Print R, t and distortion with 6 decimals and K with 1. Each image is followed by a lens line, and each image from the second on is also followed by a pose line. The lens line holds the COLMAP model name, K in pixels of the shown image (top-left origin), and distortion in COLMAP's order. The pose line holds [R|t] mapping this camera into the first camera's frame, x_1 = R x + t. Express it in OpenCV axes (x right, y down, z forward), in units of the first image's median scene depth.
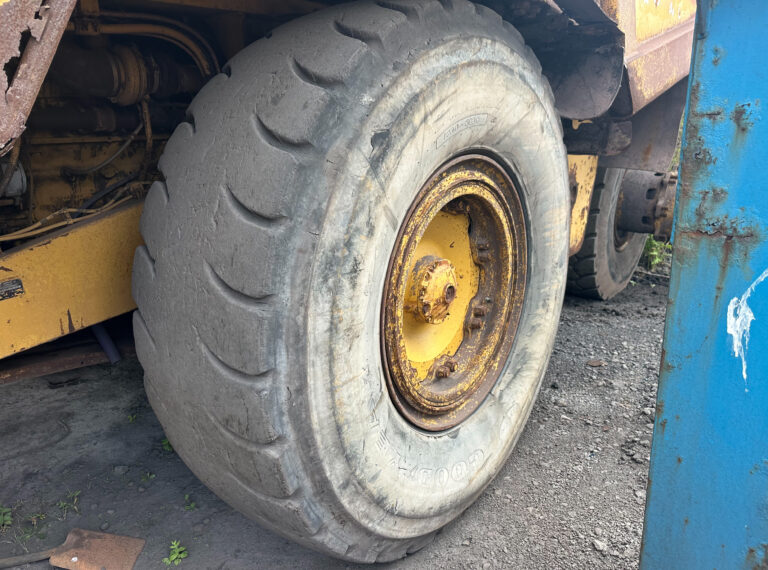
lens RADIAL K [[535.1, 0, 369.7], [0, 535.1, 280.8], [0, 0, 1]] dist [0.035361, -0.052253]
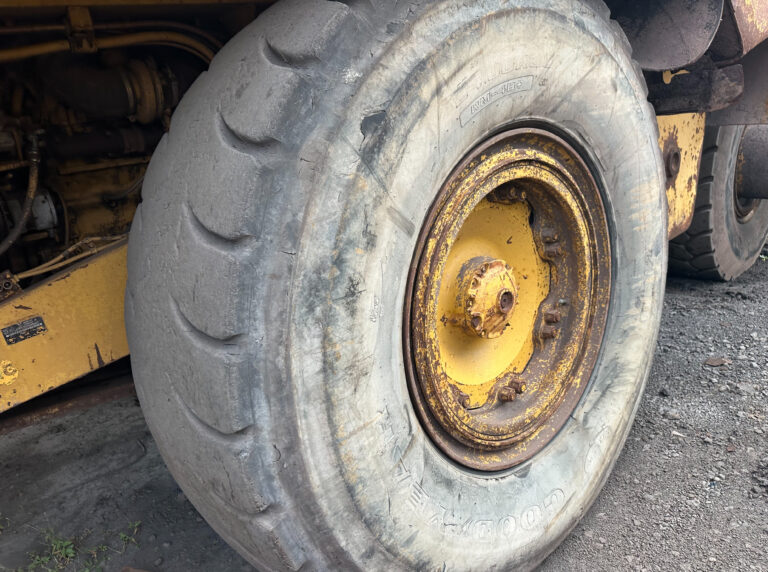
lens RADIAL K [[535.1, 0, 362.4], [0, 535.1, 283.5], [0, 0, 1]] dist [0.035361, -0.052253]
pose [[0.979264, -0.068193, -0.190769, 0.102344], [0.071101, 0.997434, 0.008430, -0.028941], [0.189704, -0.021819, 0.981599, 0.164761]]
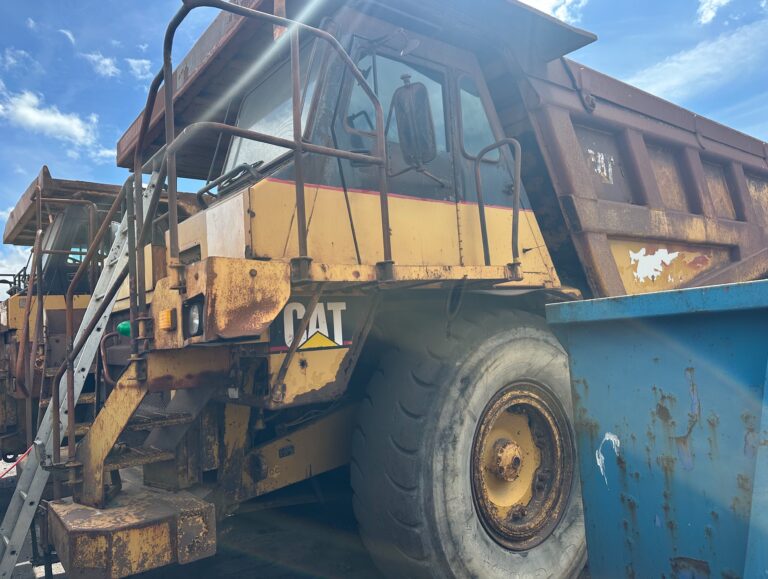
lens RADIAL K [[464.1, 0, 387.9], [0, 464.1, 282.0], [0, 0, 1]] dist [0.015976, -0.009863]
pose [[0.975855, -0.051151, -0.212345, 0.104523], [-0.034722, 0.923499, -0.382025, 0.084403], [0.215642, 0.380174, 0.899426, -0.740001]]
